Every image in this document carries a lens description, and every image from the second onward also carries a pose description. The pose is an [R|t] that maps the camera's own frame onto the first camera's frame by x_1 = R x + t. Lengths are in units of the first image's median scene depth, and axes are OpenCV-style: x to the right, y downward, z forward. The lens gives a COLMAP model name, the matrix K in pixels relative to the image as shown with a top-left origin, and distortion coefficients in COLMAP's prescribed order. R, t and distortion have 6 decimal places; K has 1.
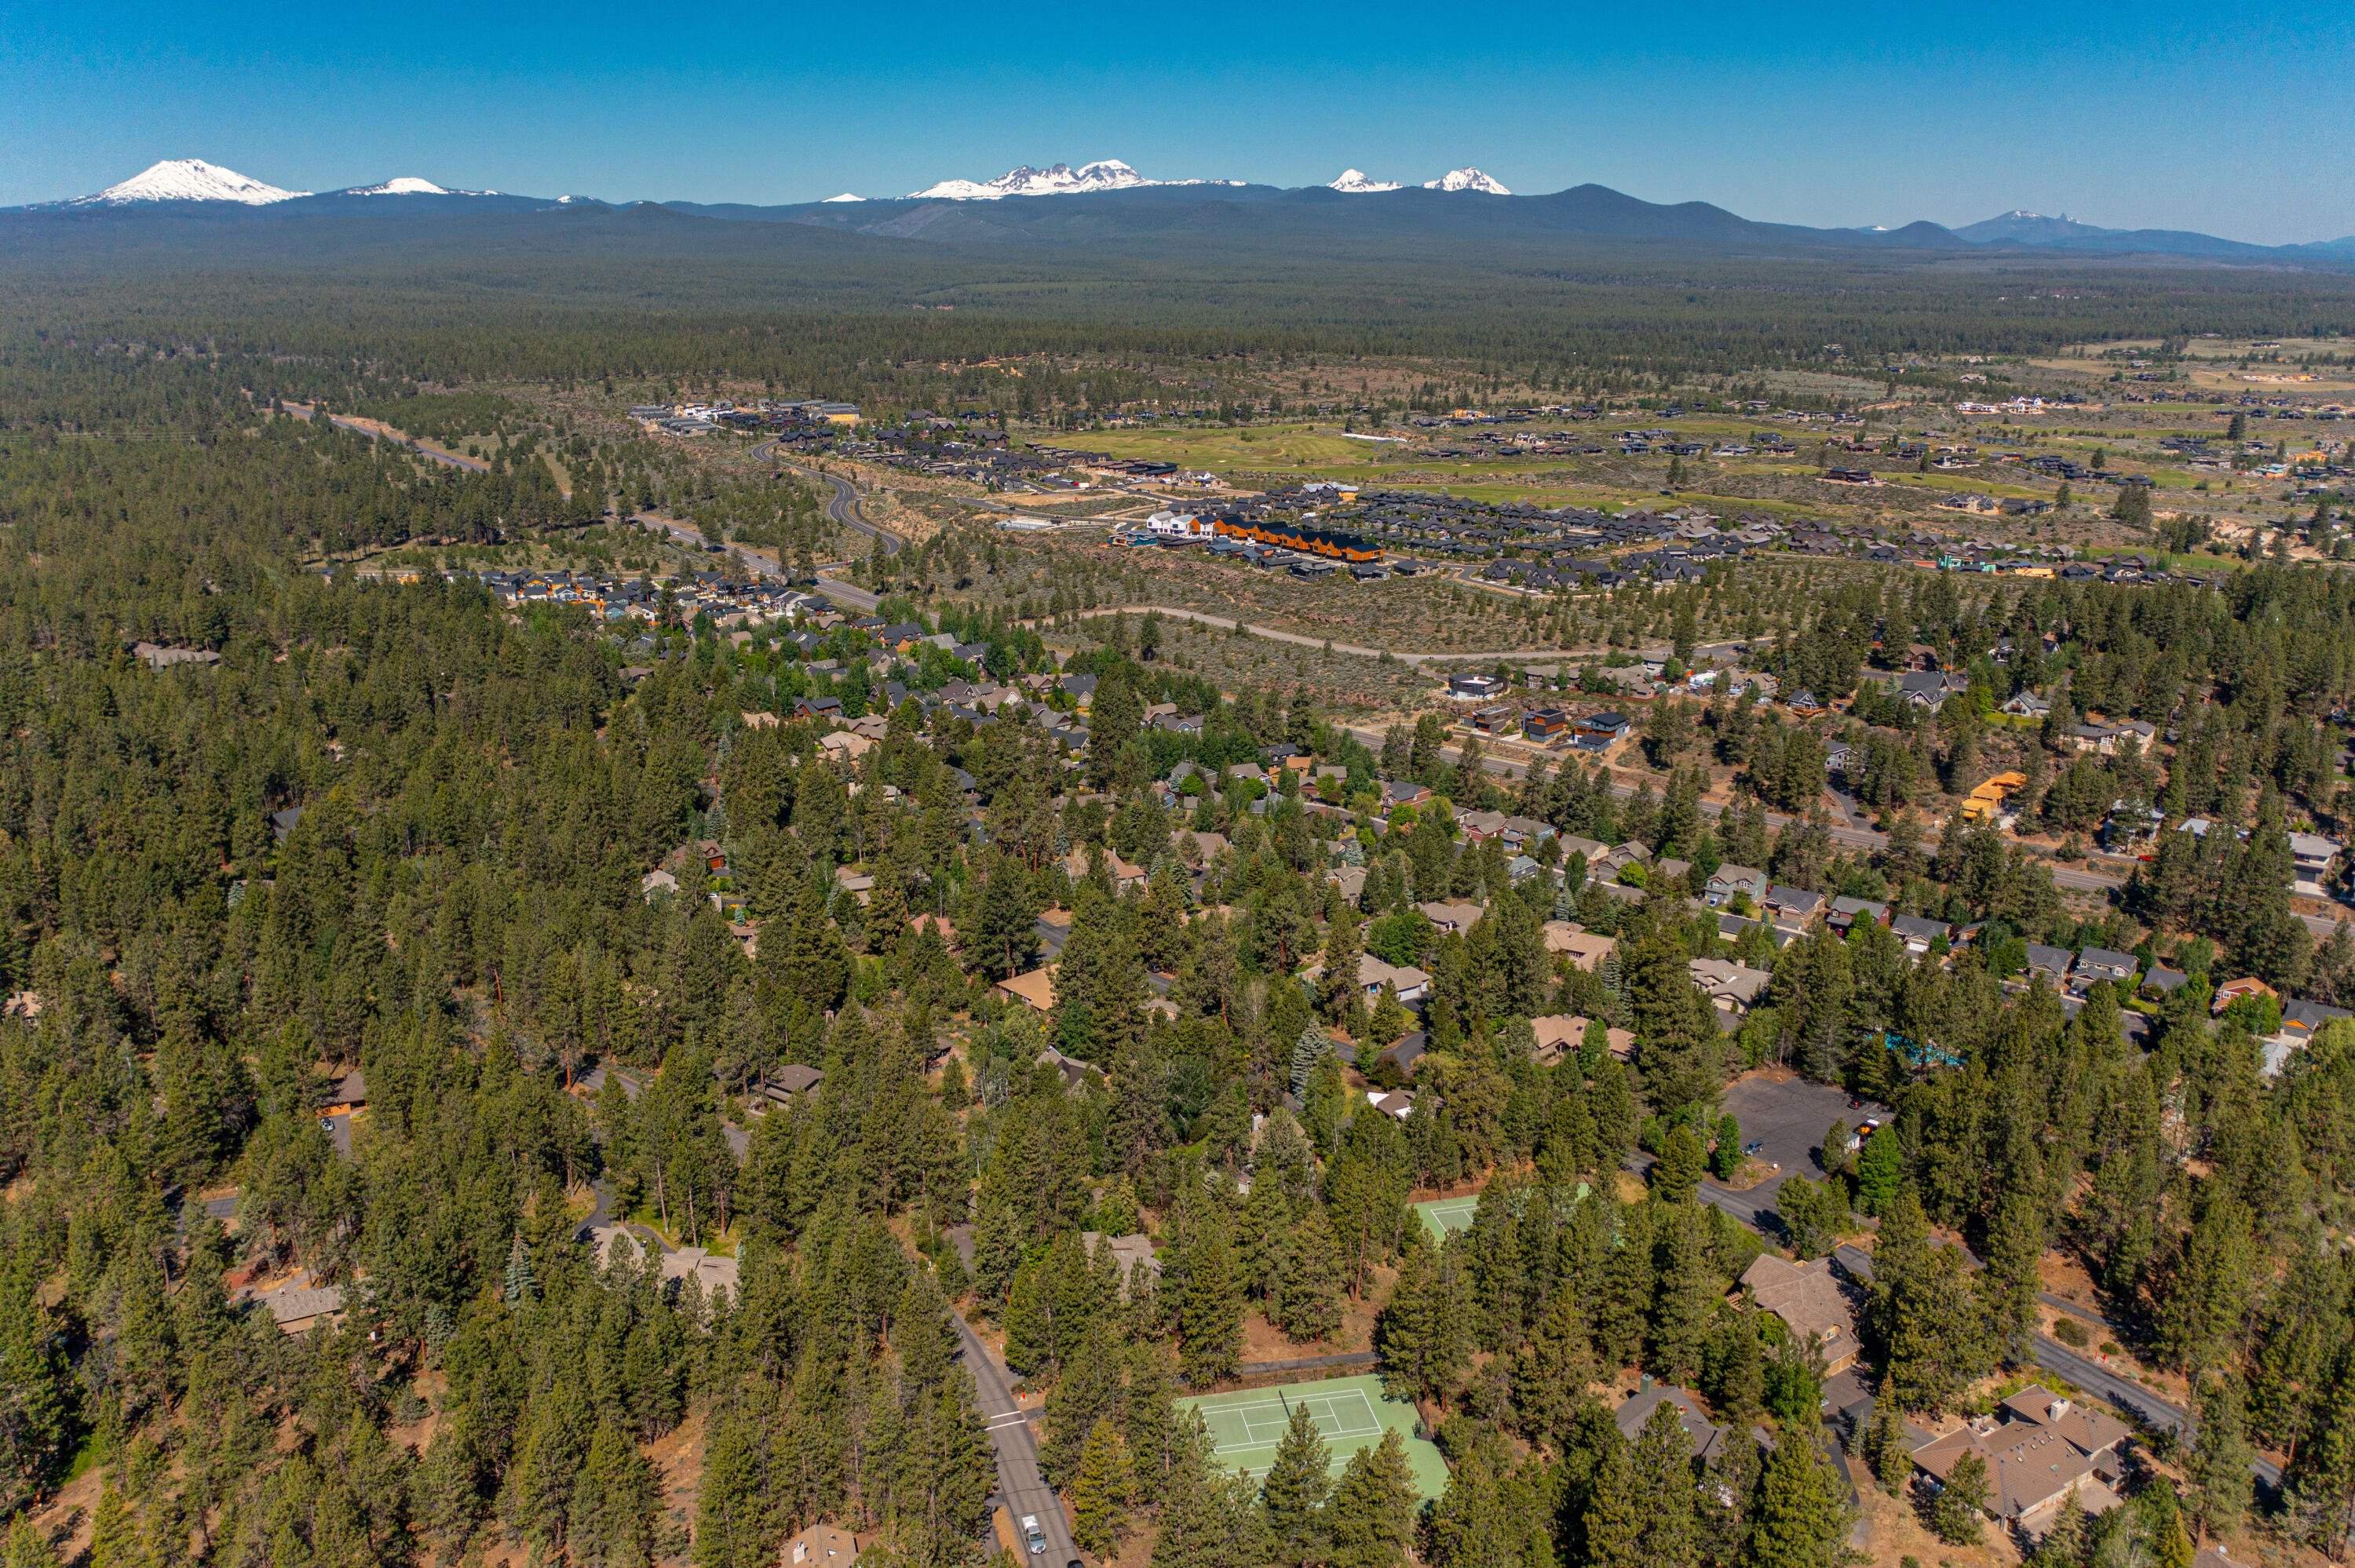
lens RADIAL K [[1876.3, 0, 1177.5], [0, 1876.3, 784.0], [0, 0, 1]] dist [0.000602, -0.000578]
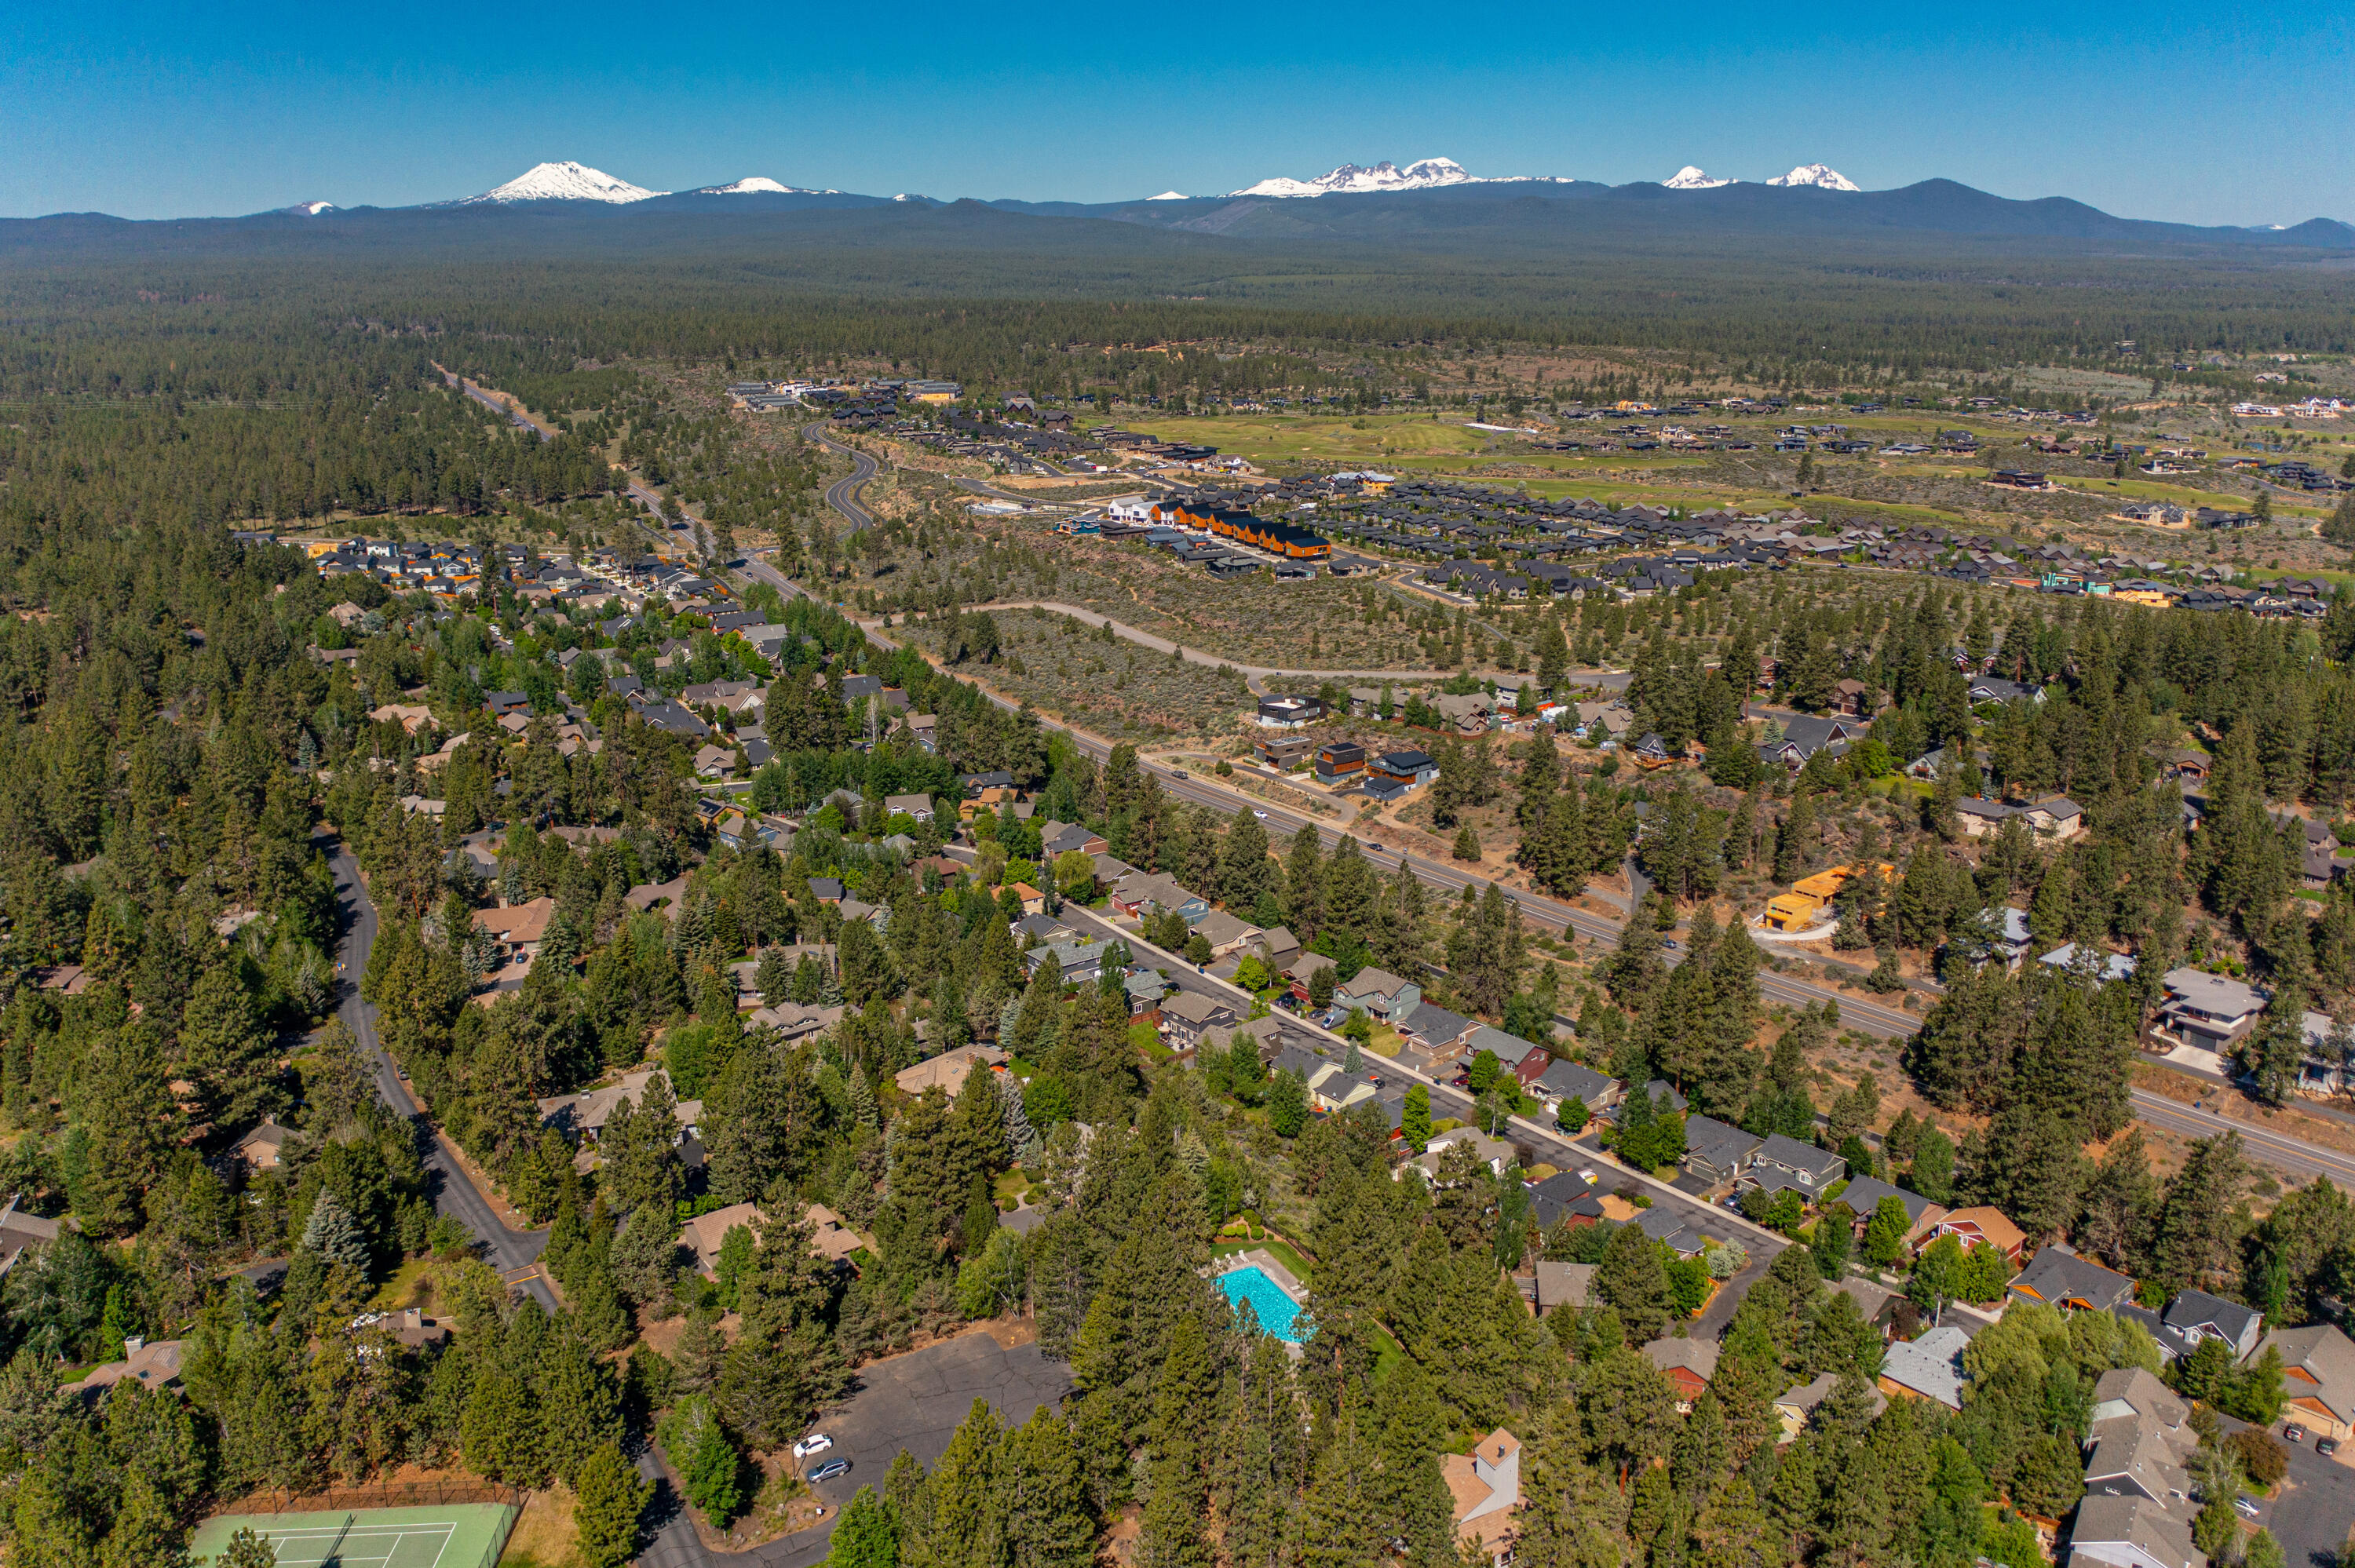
lens RADIAL K [[1876.3, 0, 1177.5], [0, 1876.3, 784.0], [0, 0, 1]] dist [0.000602, -0.000578]
pose [[0.985478, 0.048851, -0.162627, 0.094707], [-0.048845, 0.998798, 0.004038, -0.008198], [0.162629, 0.003964, 0.986679, 0.073667]]
